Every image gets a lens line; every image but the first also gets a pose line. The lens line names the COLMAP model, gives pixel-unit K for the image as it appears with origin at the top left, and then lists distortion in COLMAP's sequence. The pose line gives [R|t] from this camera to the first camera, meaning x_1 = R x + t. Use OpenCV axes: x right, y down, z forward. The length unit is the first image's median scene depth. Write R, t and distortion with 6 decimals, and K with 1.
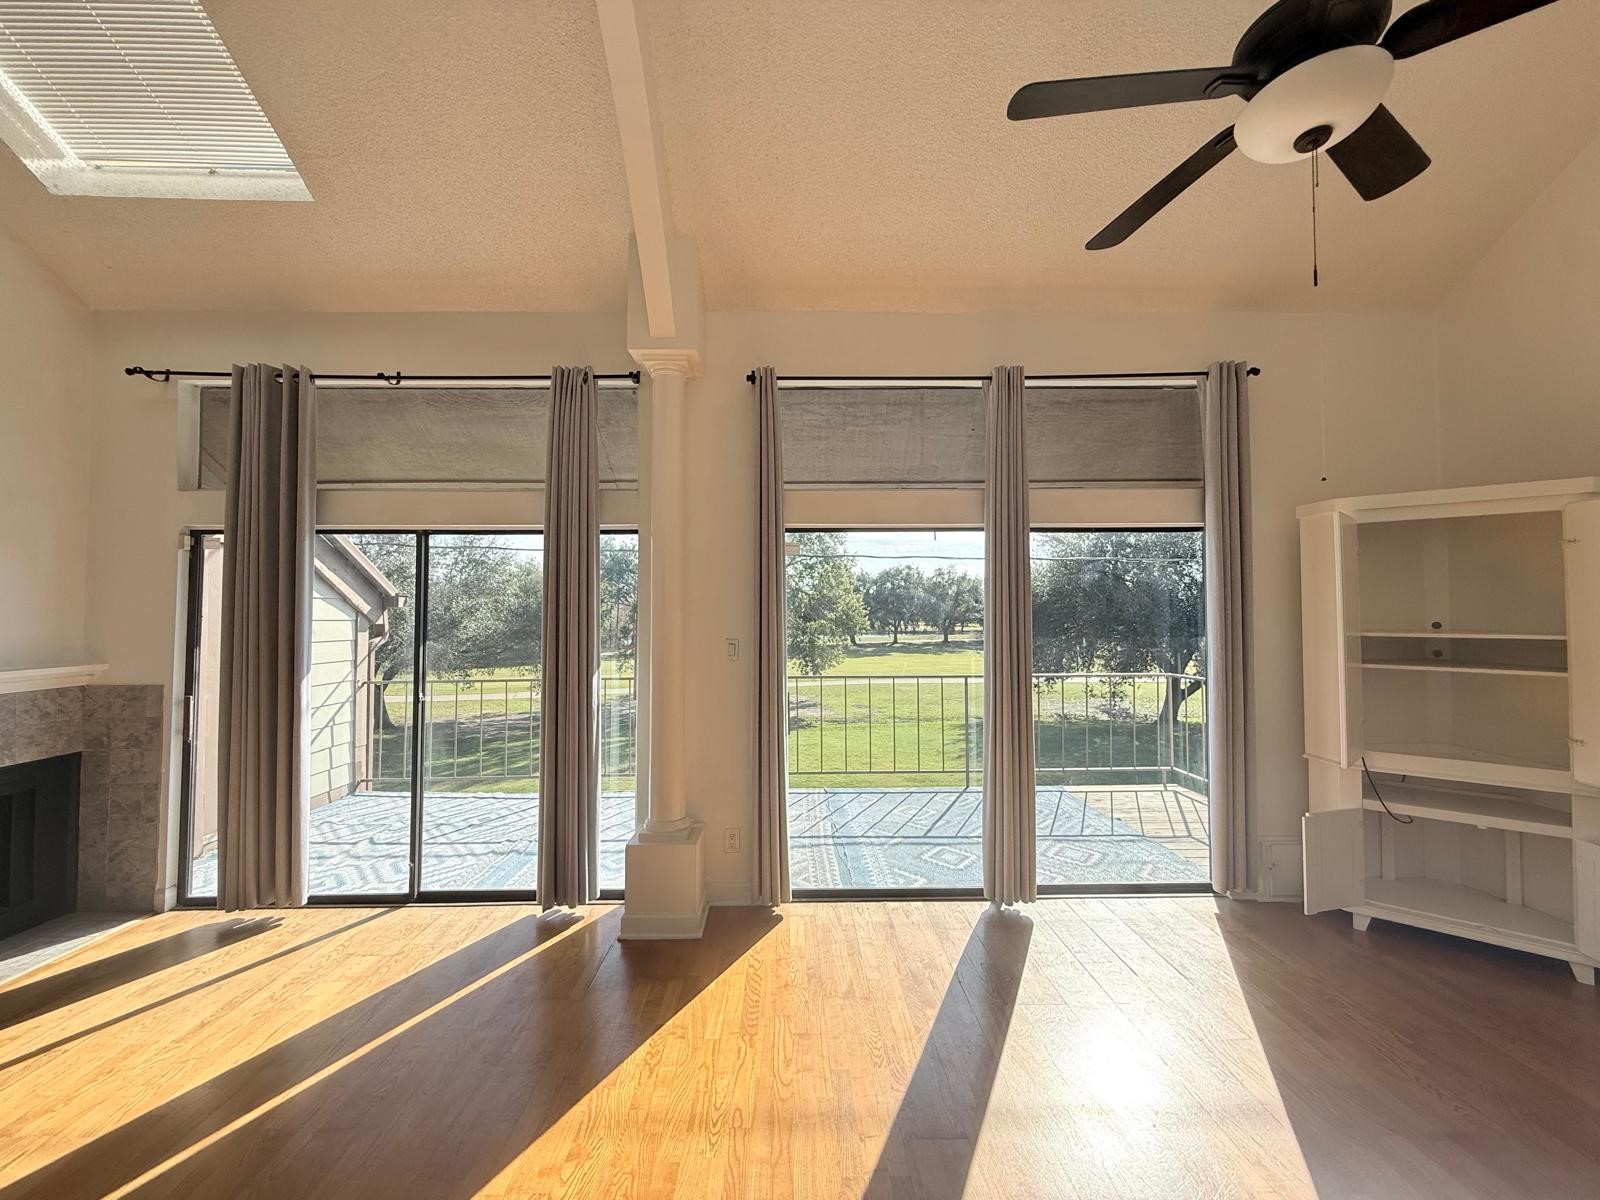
lens RADIAL K [[638.8, 0, 797.7], [0, 638.8, 599.5], [0, 0, 1]] dist [-0.001551, 0.001951]
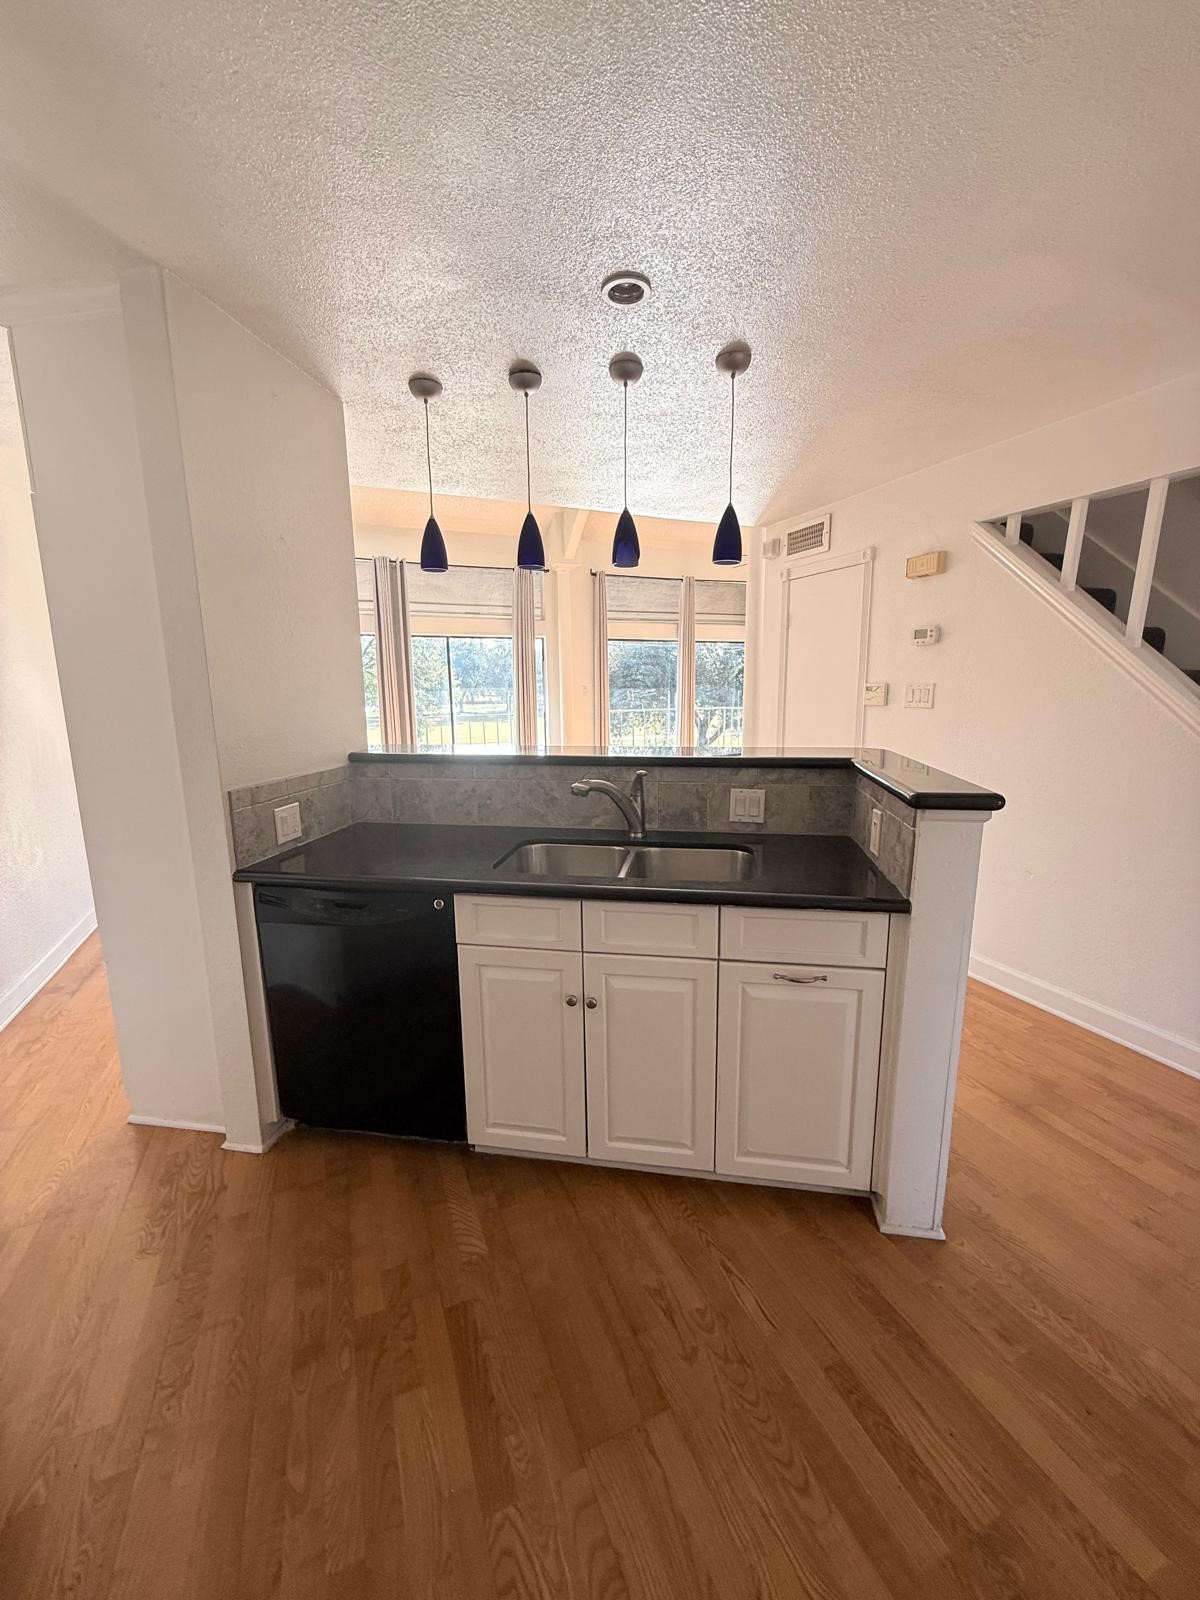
lens RADIAL K [[638.8, 0, 592.5], [0, 638.8, 799.1], [0, 0, 1]] dist [-0.001551, 0.001951]
pose [[0.928865, -0.072662, 0.363222, -0.770931], [-0.000558, 0.980296, 0.197532, 0.003939], [-0.370418, -0.183683, 0.910523, -1.008451]]
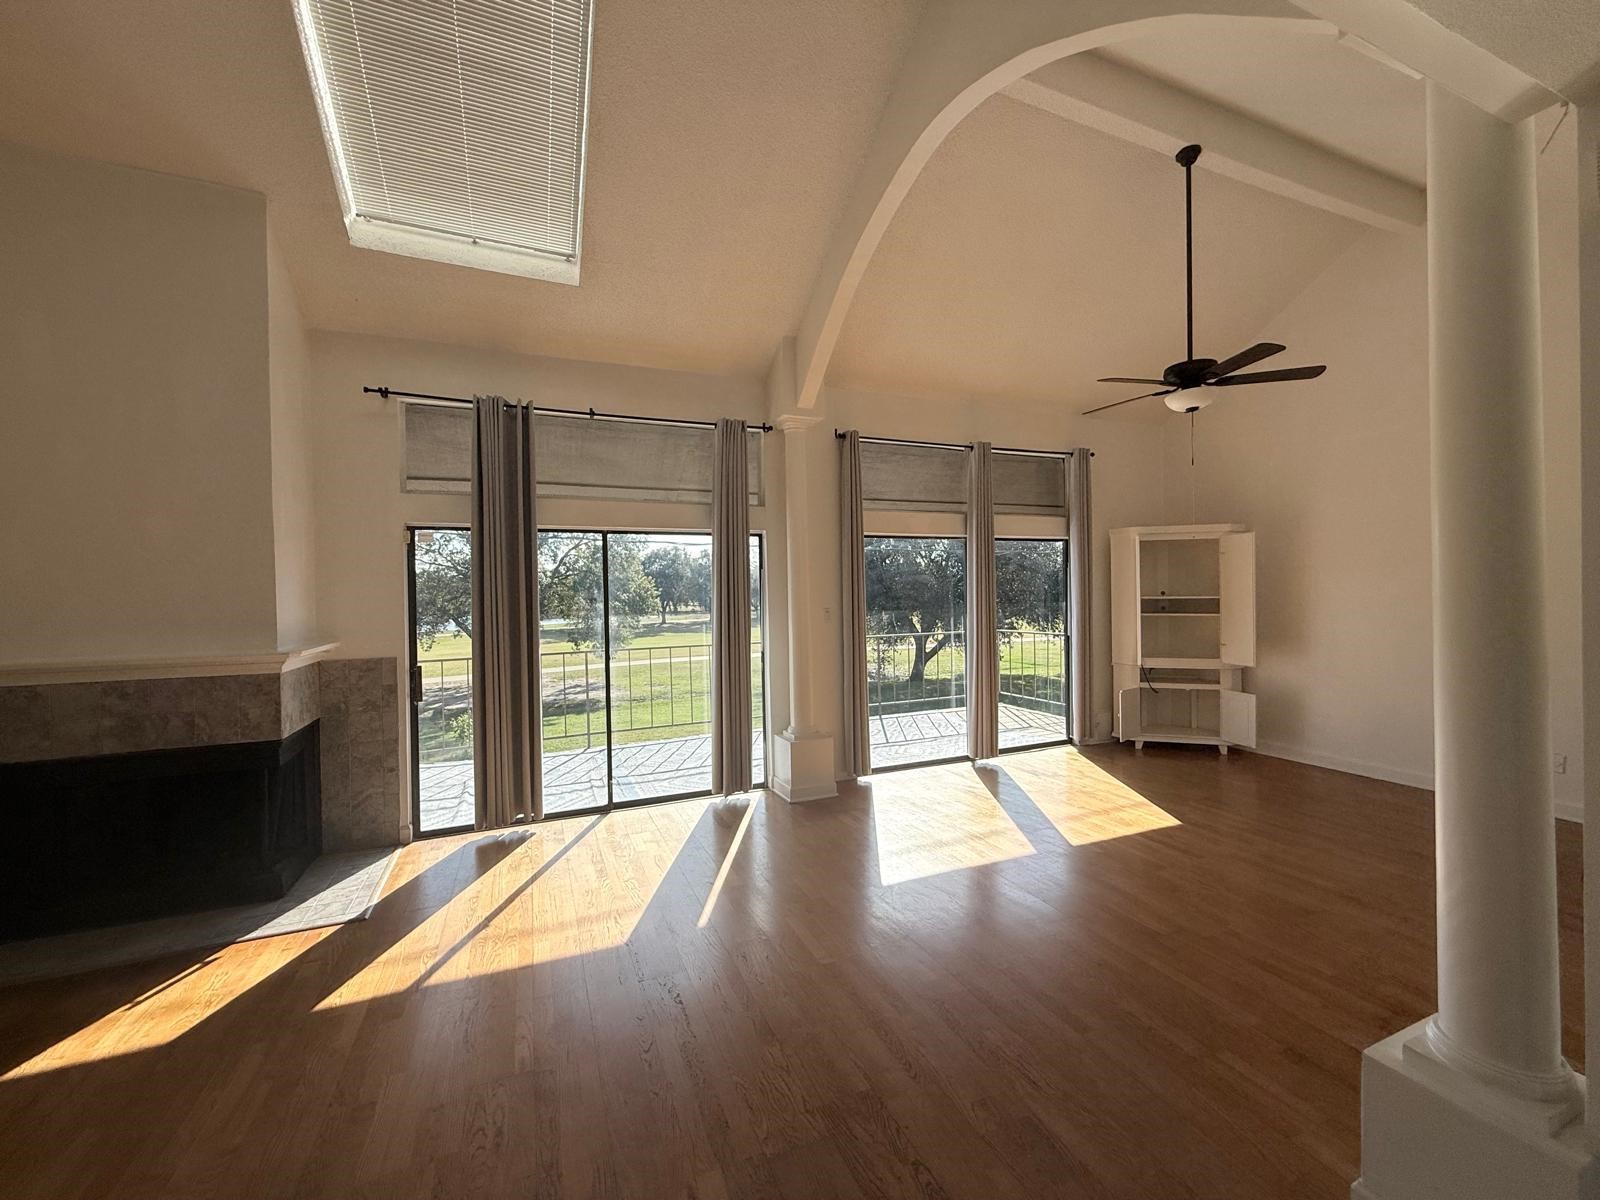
lens RADIAL K [[638.8, 0, 797.8], [0, 638.8, 598.8], [0, 0, 1]] dist [-0.001551, 0.001951]
pose [[0.927516, -0.015717, 0.373453, -0.572871], [0.004762, 0.999531, 0.030238, -0.005293], [-0.373754, -0.026268, 0.927156, -0.290452]]
